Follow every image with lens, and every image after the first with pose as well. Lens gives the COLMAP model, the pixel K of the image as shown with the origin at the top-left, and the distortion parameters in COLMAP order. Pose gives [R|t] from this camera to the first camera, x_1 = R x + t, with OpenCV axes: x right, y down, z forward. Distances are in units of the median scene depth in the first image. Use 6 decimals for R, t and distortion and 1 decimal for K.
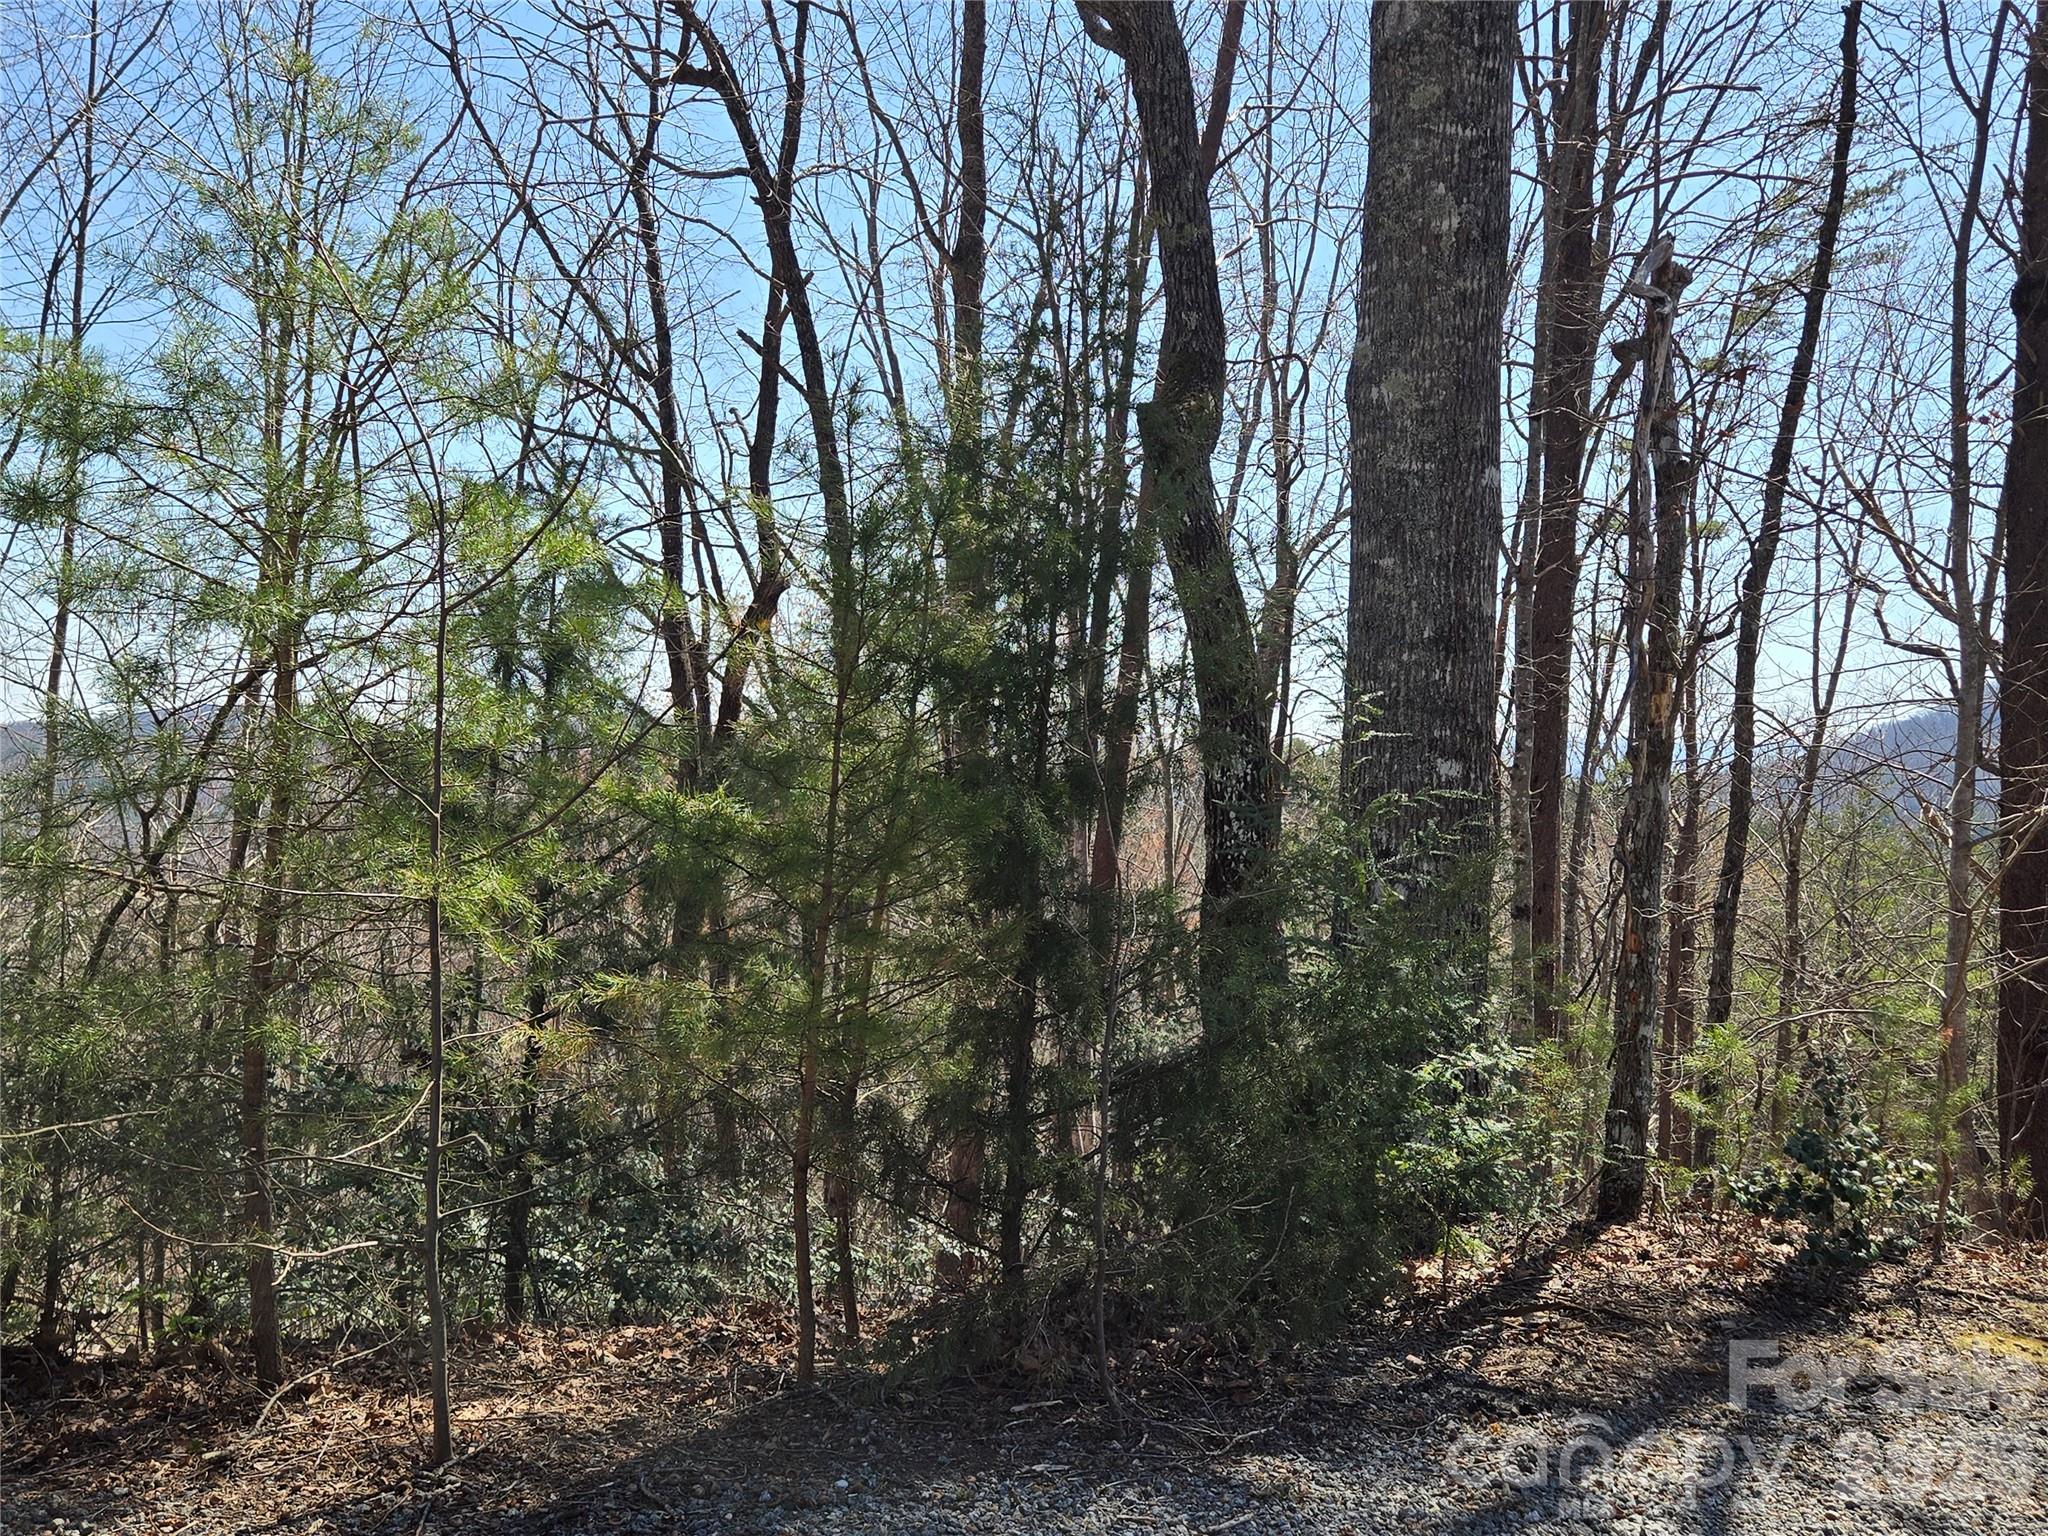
lens RADIAL K [[2074.7, 0, 1024.0], [0, 2074.7, 768.0], [0, 0, 1]] dist [0.088625, -0.090377]
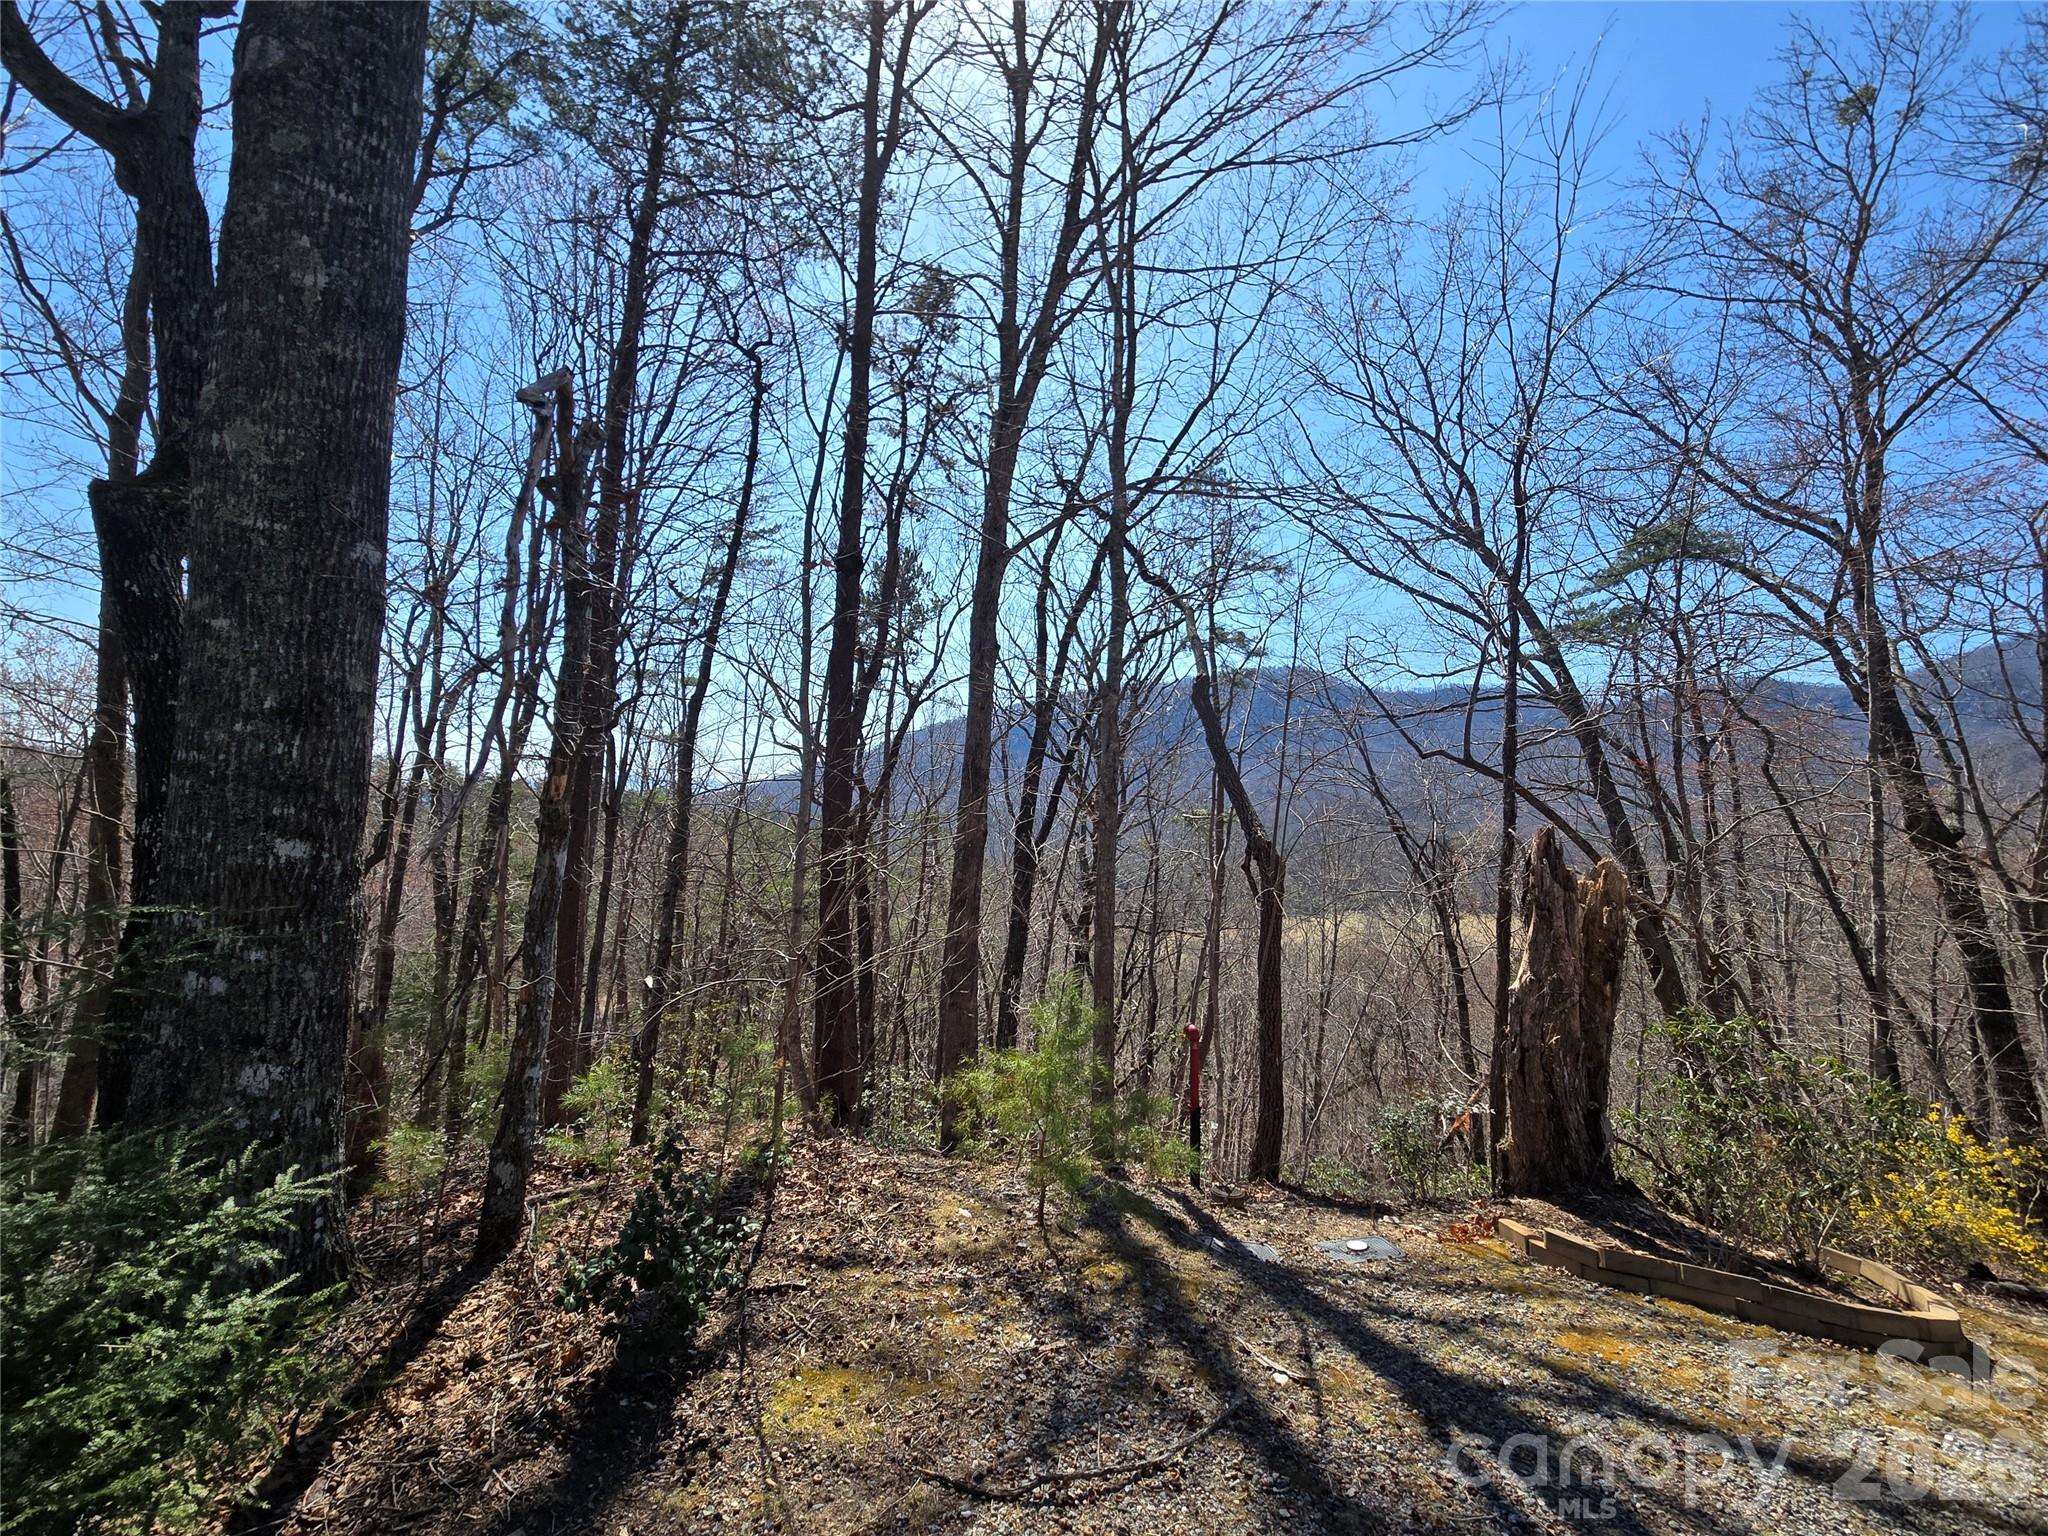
lens RADIAL K [[855.8, 0, 1019.6], [0, 855.8, 773.0], [0, 0, 1]] dist [-0.001103, -0.000216]
pose [[0.788656, 0.035746, 0.613795, 0.104399], [-0.022902, 0.999324, -0.028772, -0.014076], [-0.614408, 0.008634, 0.788941, 0.228388]]
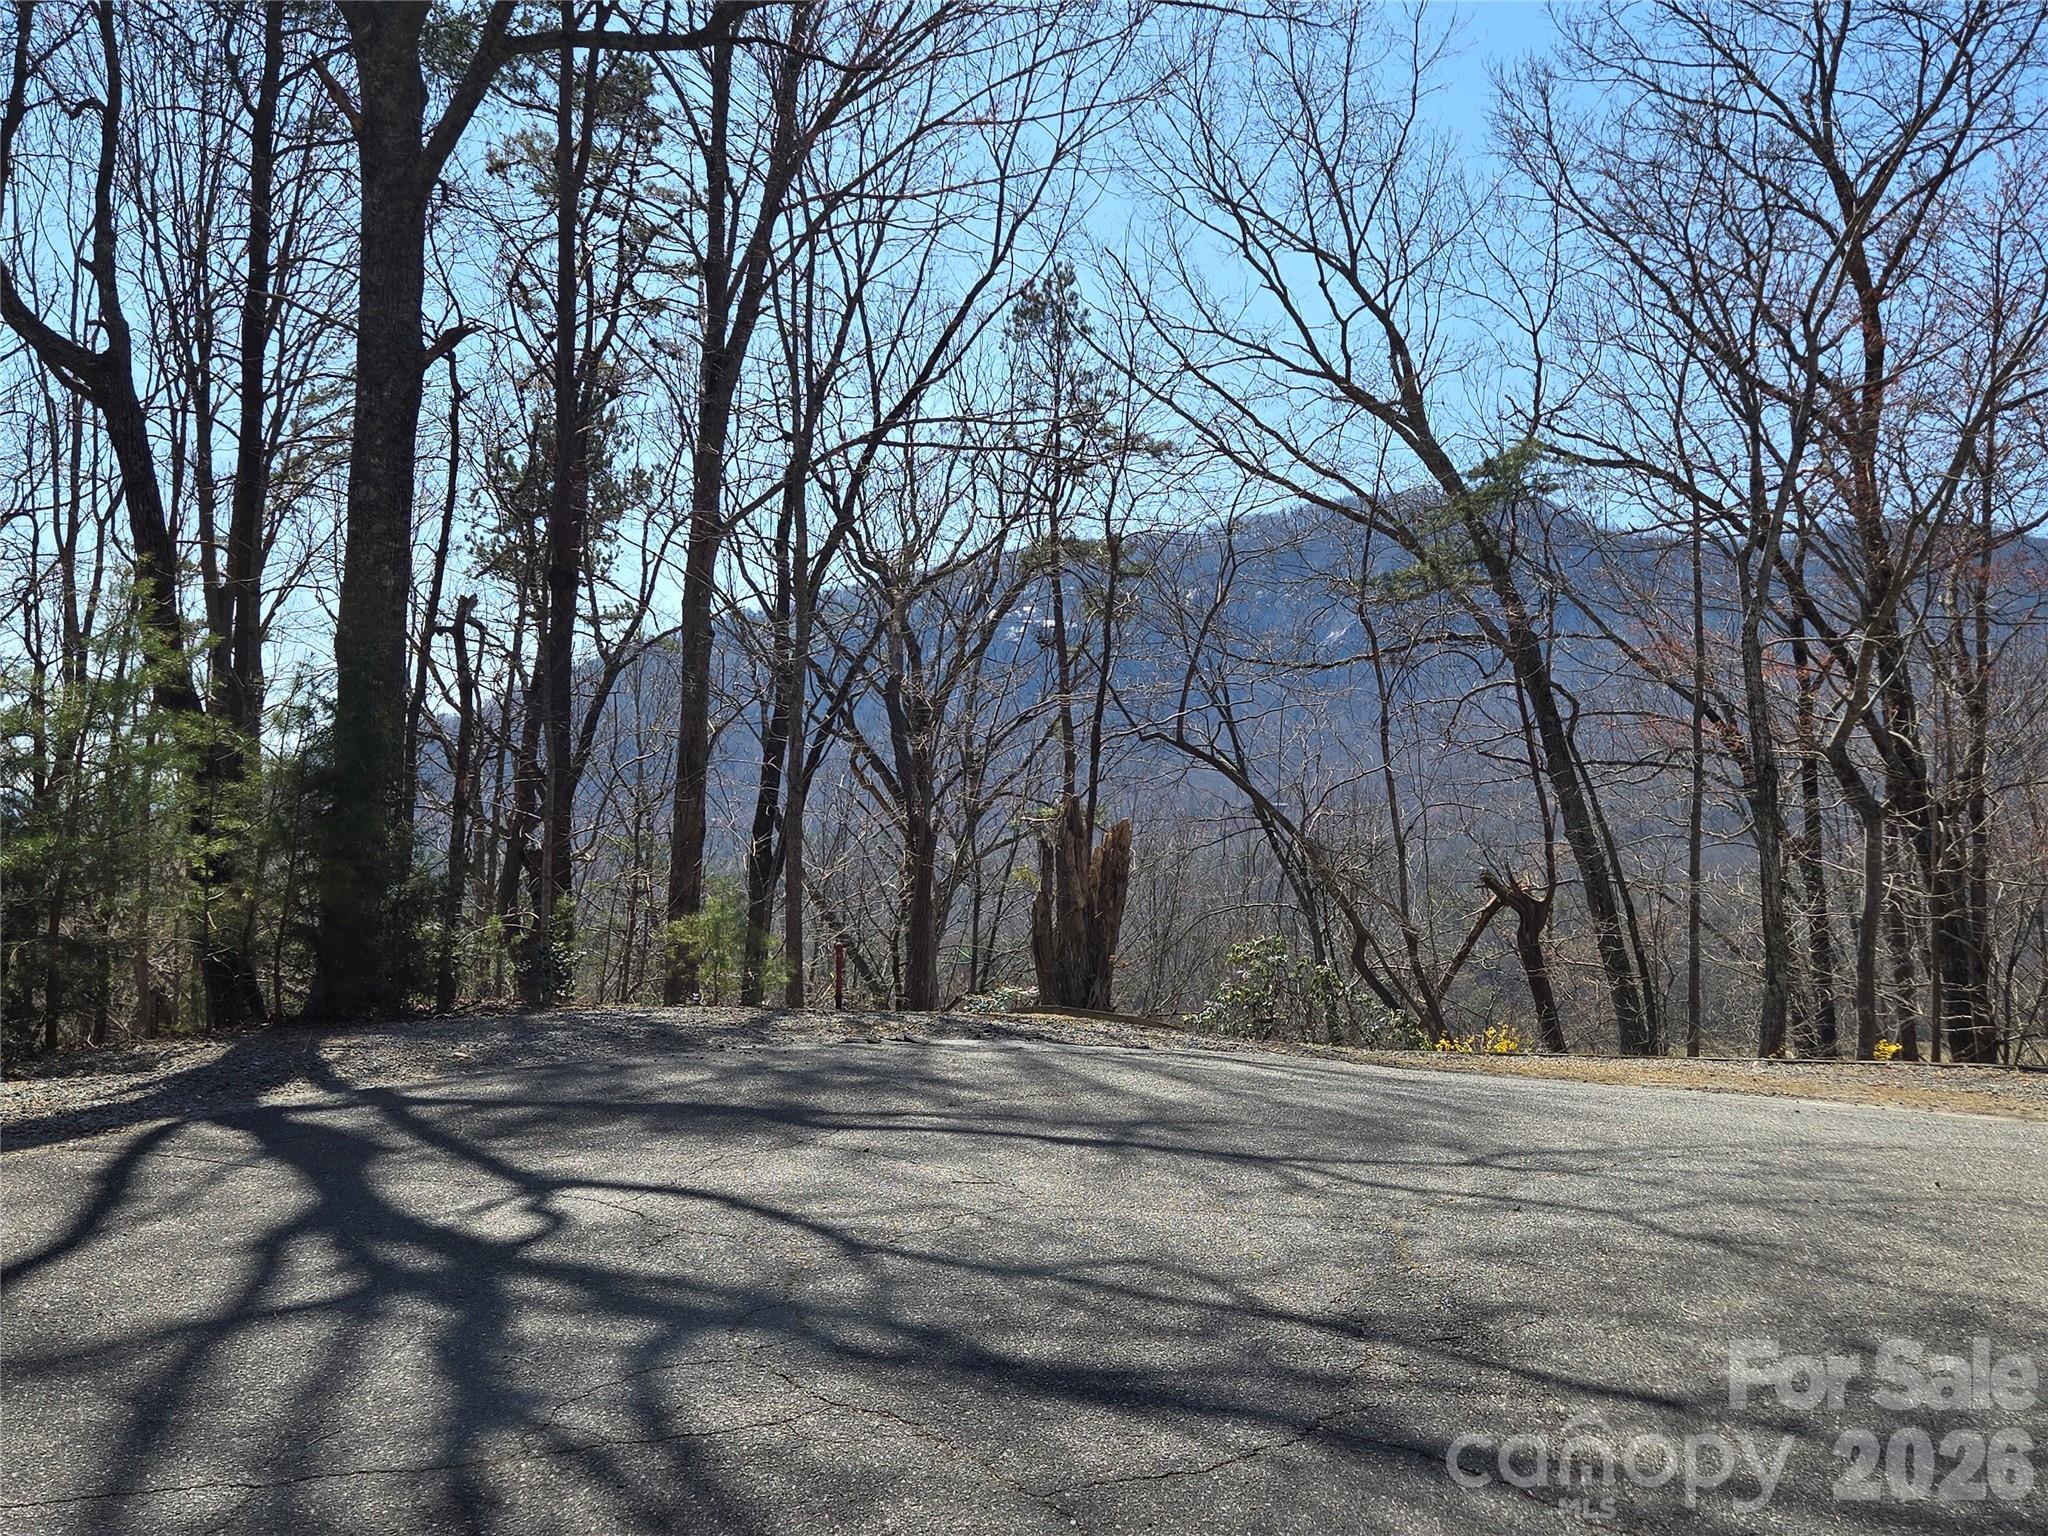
lens RADIAL K [[2070.3, 0, 1031.3], [0, 2070.3, 784.6], [0, 0, 1]] dist [0.082561, -0.001386]
pose [[0.734160, 0.003706, 0.678966, -0.400619], [0.005095, 0.999927, -0.010967, -0.001354], [-0.678957, 0.011511, 0.734088, -0.567059]]
